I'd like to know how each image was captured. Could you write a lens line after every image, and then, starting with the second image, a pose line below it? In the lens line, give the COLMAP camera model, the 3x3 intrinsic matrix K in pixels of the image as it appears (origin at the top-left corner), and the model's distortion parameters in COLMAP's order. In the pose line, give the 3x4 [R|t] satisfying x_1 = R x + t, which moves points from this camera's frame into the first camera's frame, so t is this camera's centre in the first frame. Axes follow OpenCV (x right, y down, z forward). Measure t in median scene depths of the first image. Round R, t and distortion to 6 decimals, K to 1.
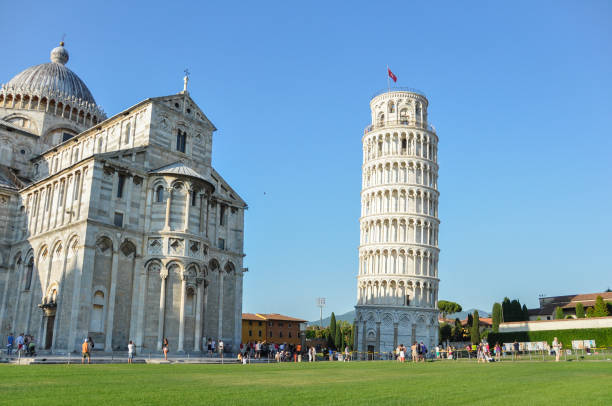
lens RADIAL K [[485.5, 0, 329.4], [0, 485.5, 197.0], [0, 0, 1]] dist [-0.091694, 0.029274]
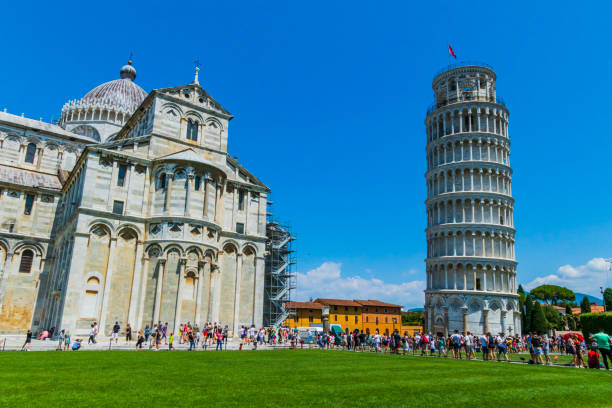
lens RADIAL K [[420.2, 0, 313.6], [0, 420.2, 198.8], [0, 0, 1]] dist [0.018825, -0.006016]
pose [[0.953275, -0.066754, -0.294637, 0.187187], [0.068437, 0.997645, -0.004608, 0.050778], [0.294251, -0.015771, 0.955598, 0.205756]]
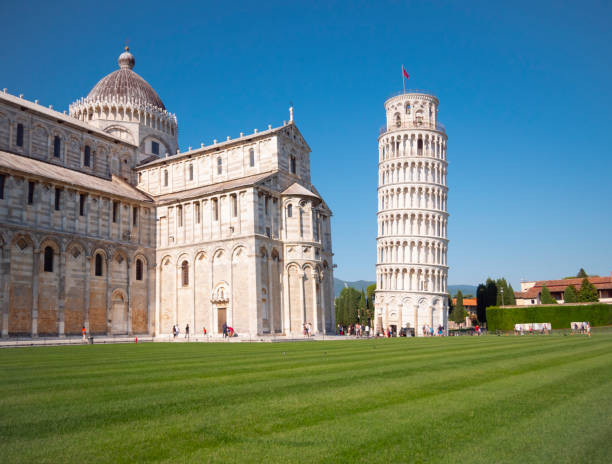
lens RADIAL K [[534.5, 0, 309.0], [0, 534.5, 218.2], [0, 0, 1]] dist [-0.033689, 0.007718]
pose [[0.995807, 0.014596, 0.090309, -0.376248], [-0.023983, 0.994315, 0.103745, -0.117161], [-0.088282, -0.105476, 0.990495, -0.356803]]
